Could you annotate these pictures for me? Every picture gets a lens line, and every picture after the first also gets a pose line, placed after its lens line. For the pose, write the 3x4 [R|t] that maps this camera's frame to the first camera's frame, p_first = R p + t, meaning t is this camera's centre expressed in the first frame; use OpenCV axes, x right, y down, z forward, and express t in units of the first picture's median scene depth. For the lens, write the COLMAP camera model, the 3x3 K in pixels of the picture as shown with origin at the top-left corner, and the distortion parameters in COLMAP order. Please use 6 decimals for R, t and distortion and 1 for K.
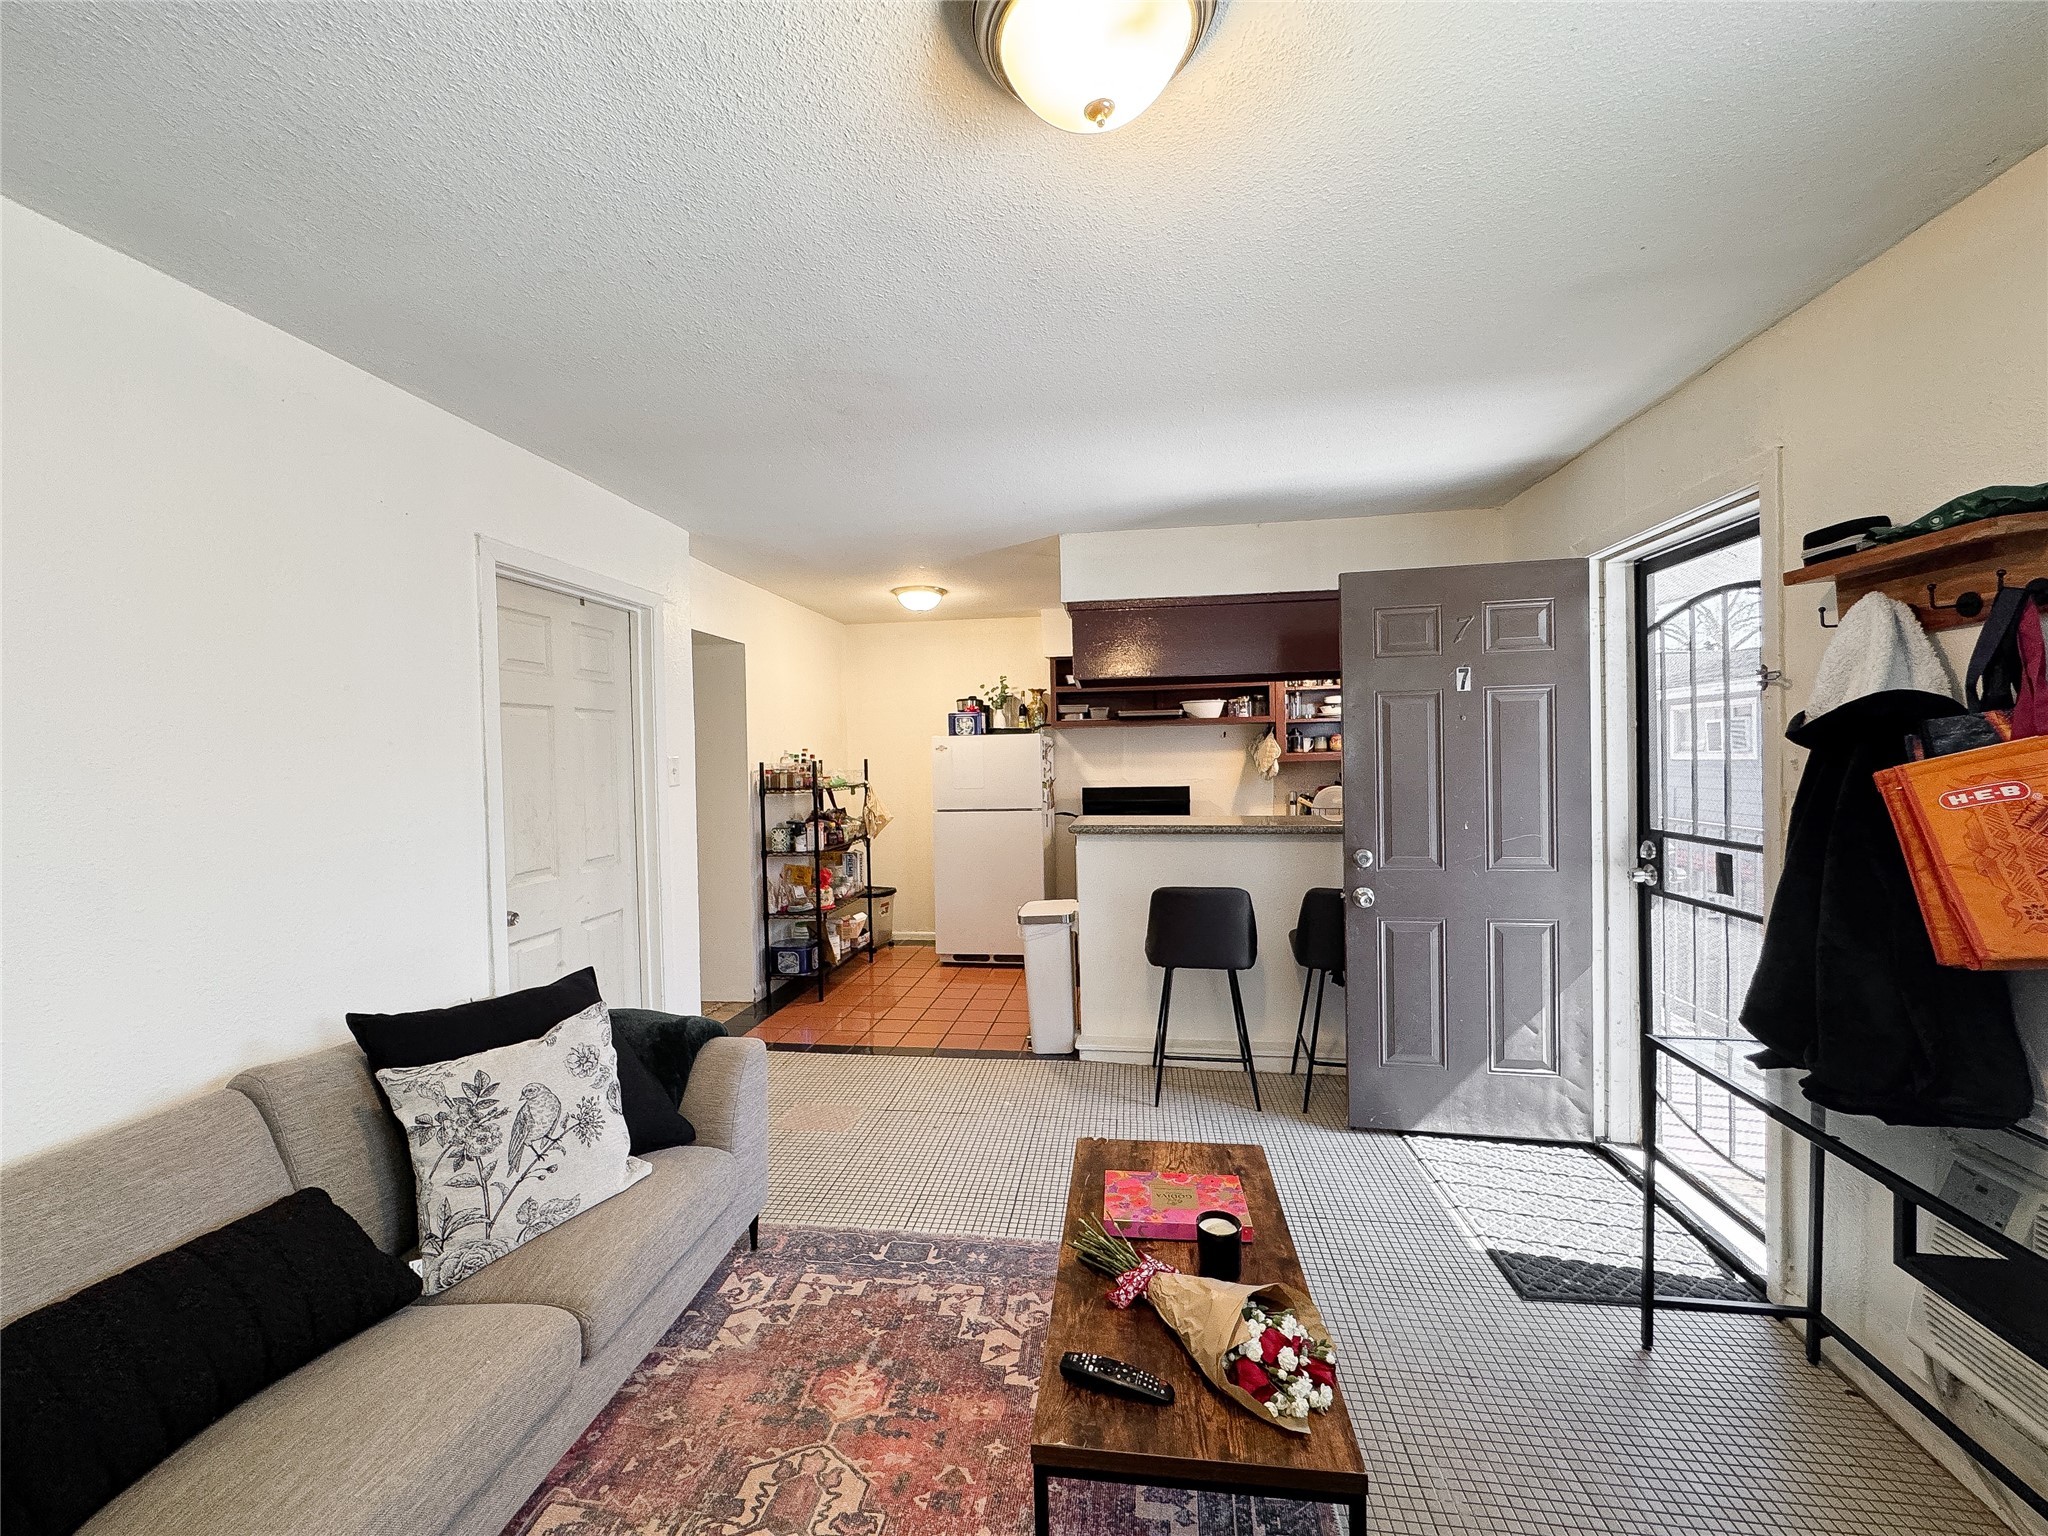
lens RADIAL K [[822.4, 0, 1019.5], [0, 822.4, 769.4], [0, 0, 1]] dist [-0.006764, 0.001064]
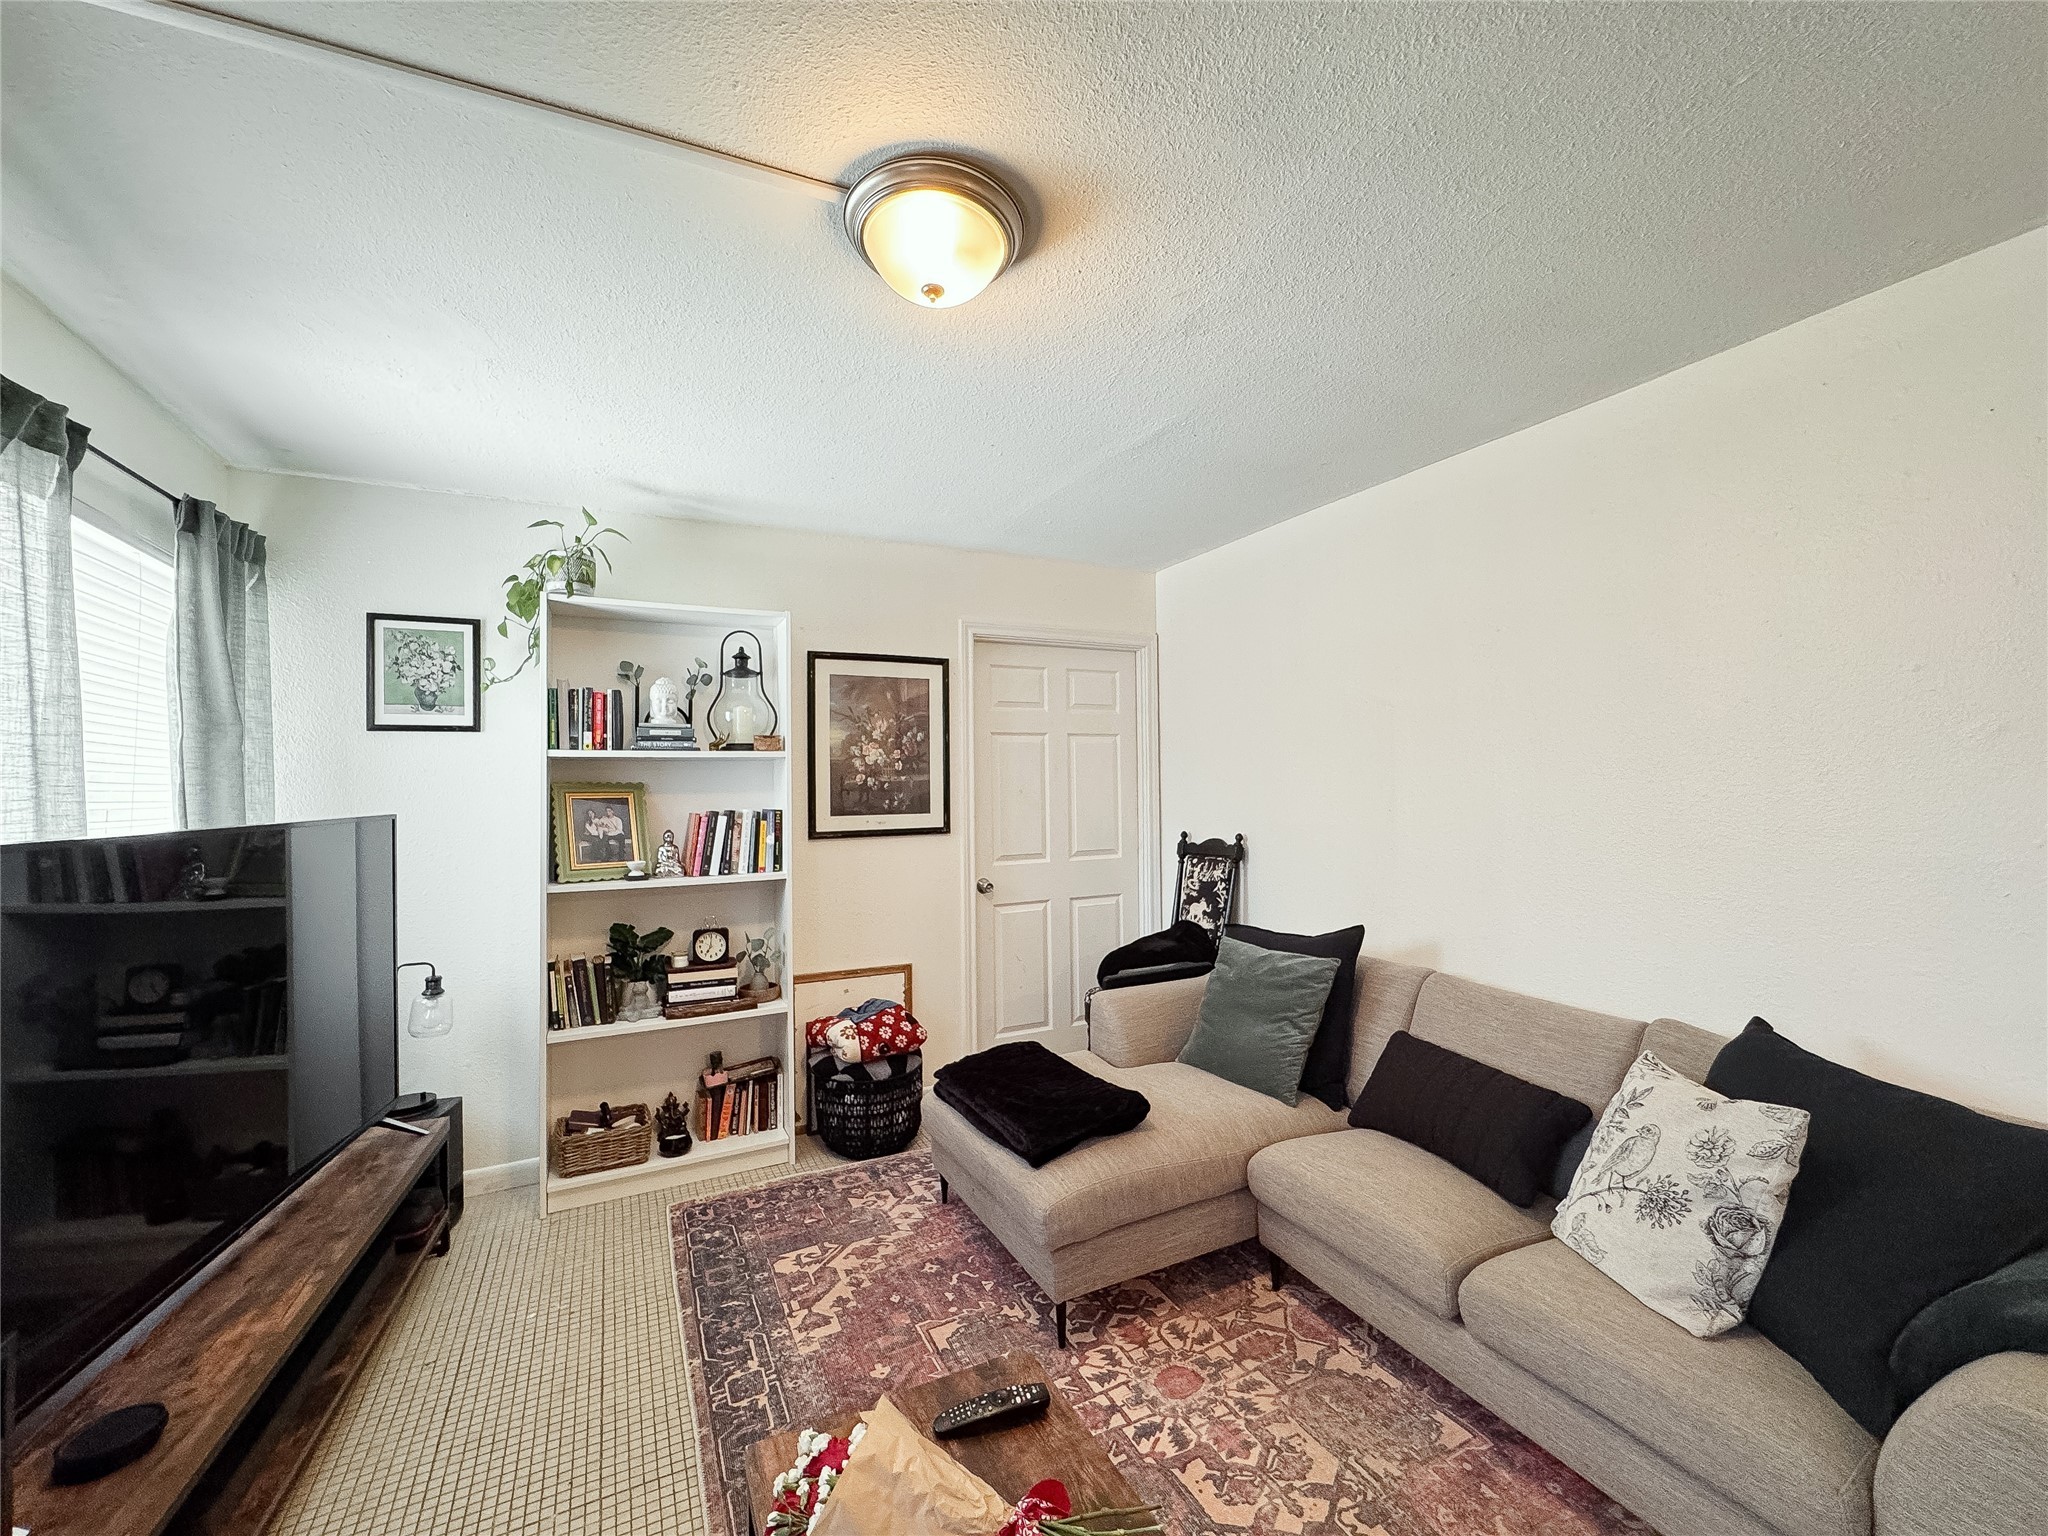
lens RADIAL K [[822.4, 0, 1021.9], [0, 822.4, 774.4], [0, 0, 1]] dist [-0.006764, 0.001064]
pose [[-0.823422, 0.024924, -0.566881, 0.254738], [0.013583, 0.999614, 0.024221, -0.015045], [0.567267, 0.012245, -0.823443, 0.738030]]
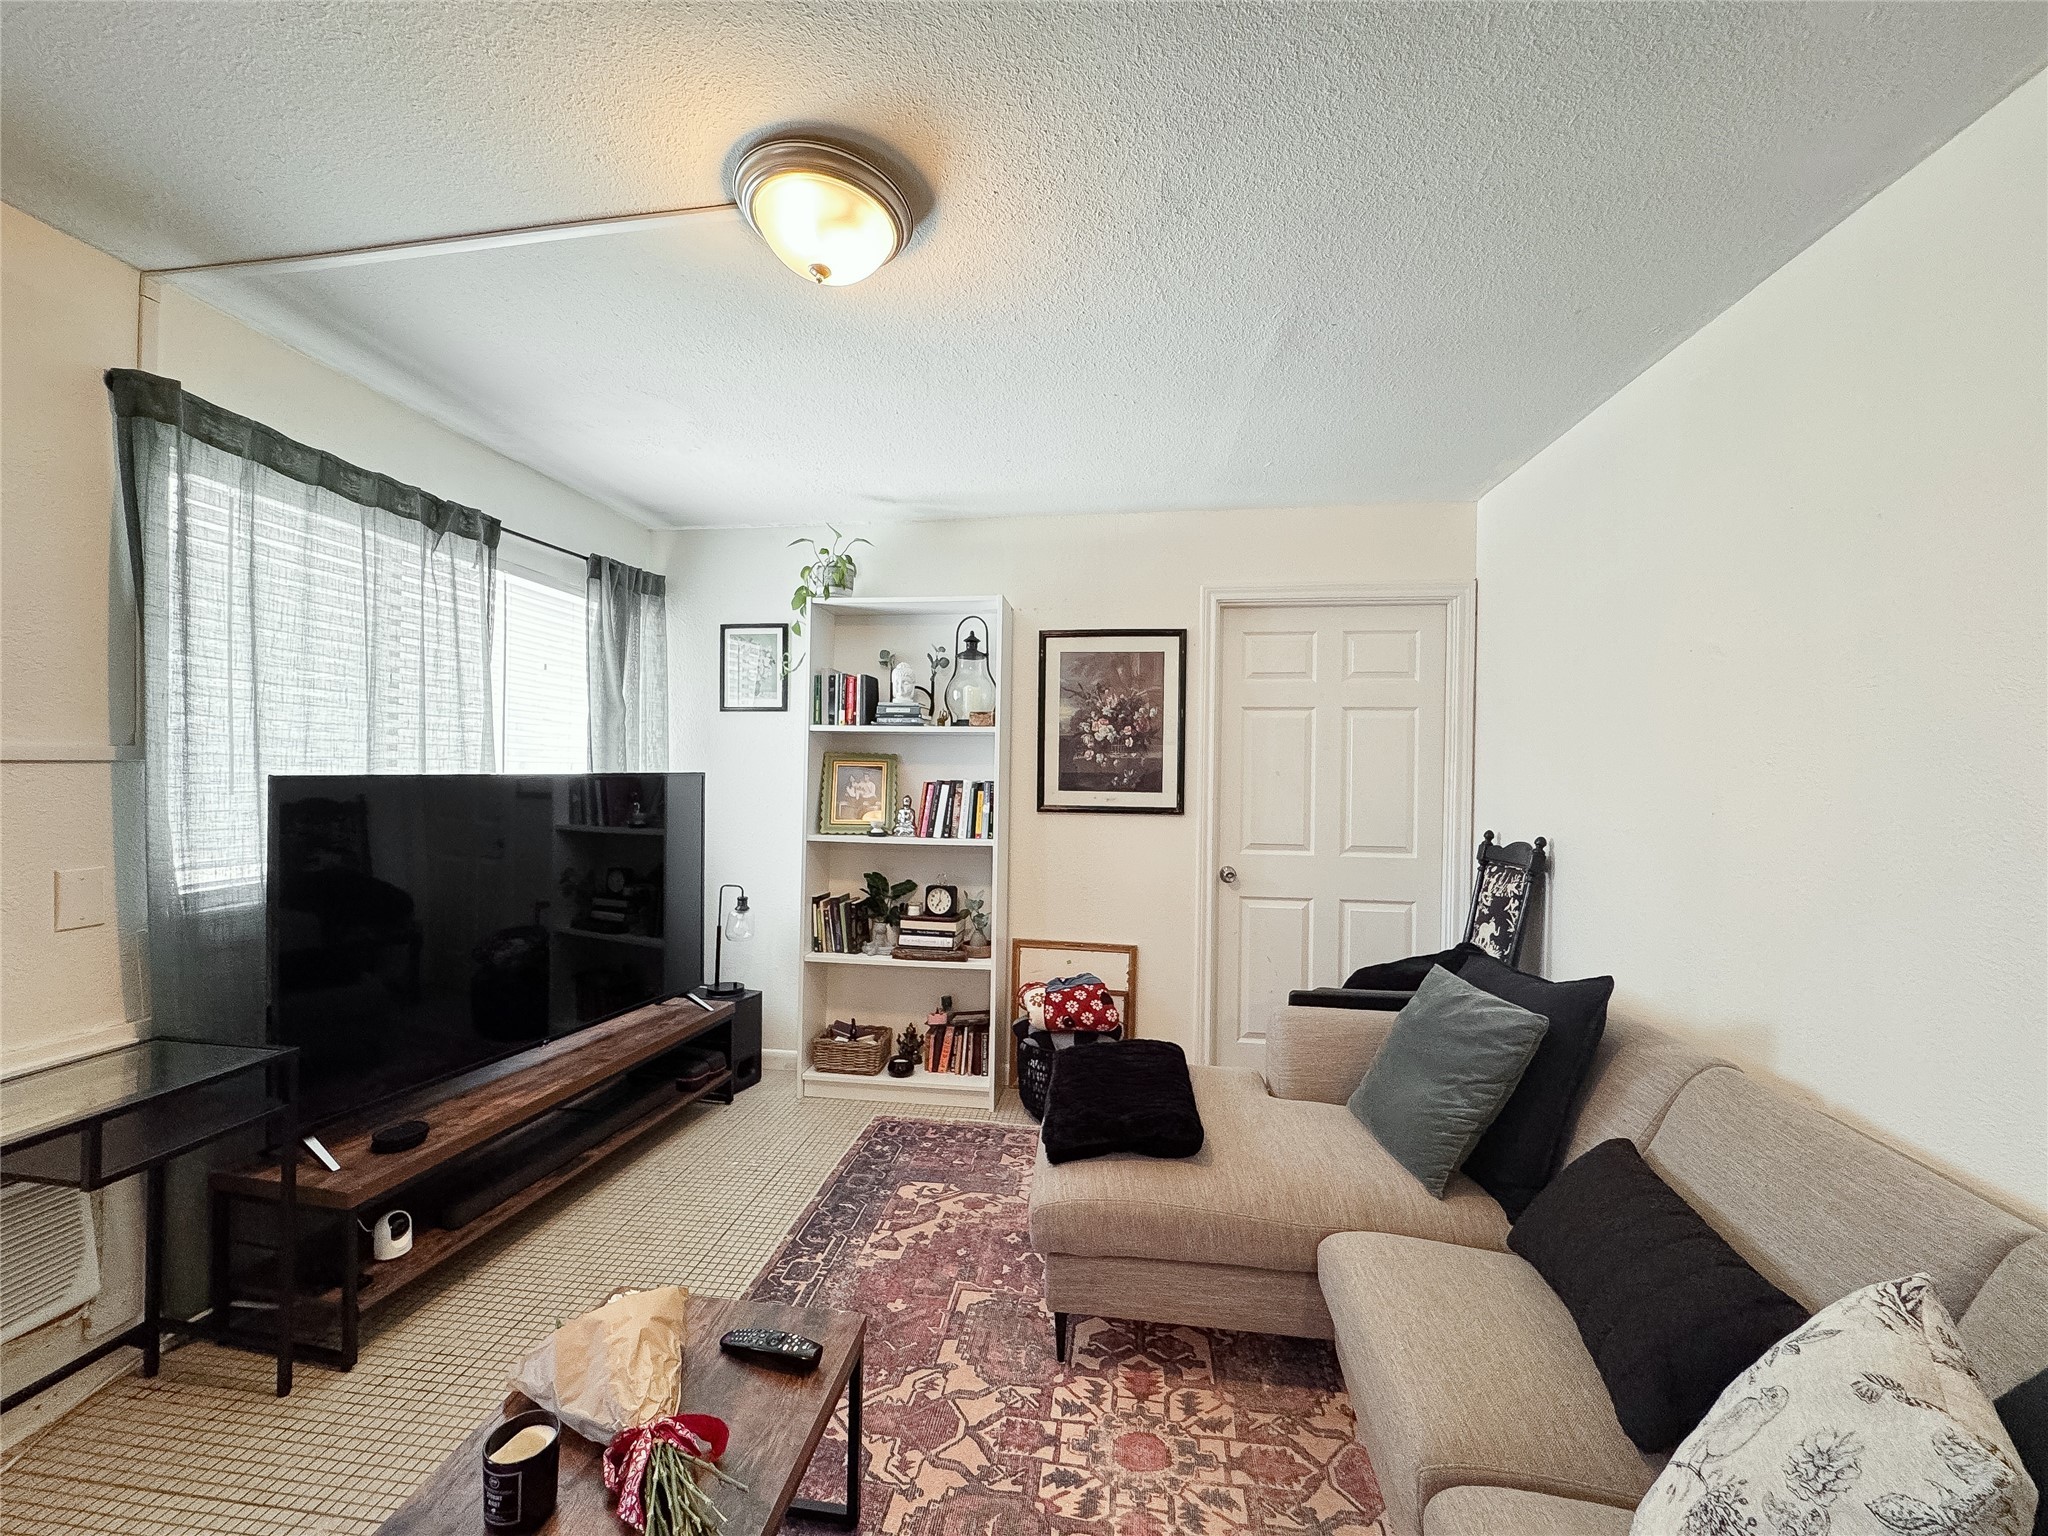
lens RADIAL K [[822.4, 0, 1027.5], [0, 822.4, 773.8], [0, 0, 1]] dist [-0.006764, 0.001064]
pose [[-0.999975, 0.005647, -0.004267, -0.083266], [0.005485, 0.999298, 0.037048, -0.002021], [0.004474, 0.037023, -0.999304, 0.811810]]
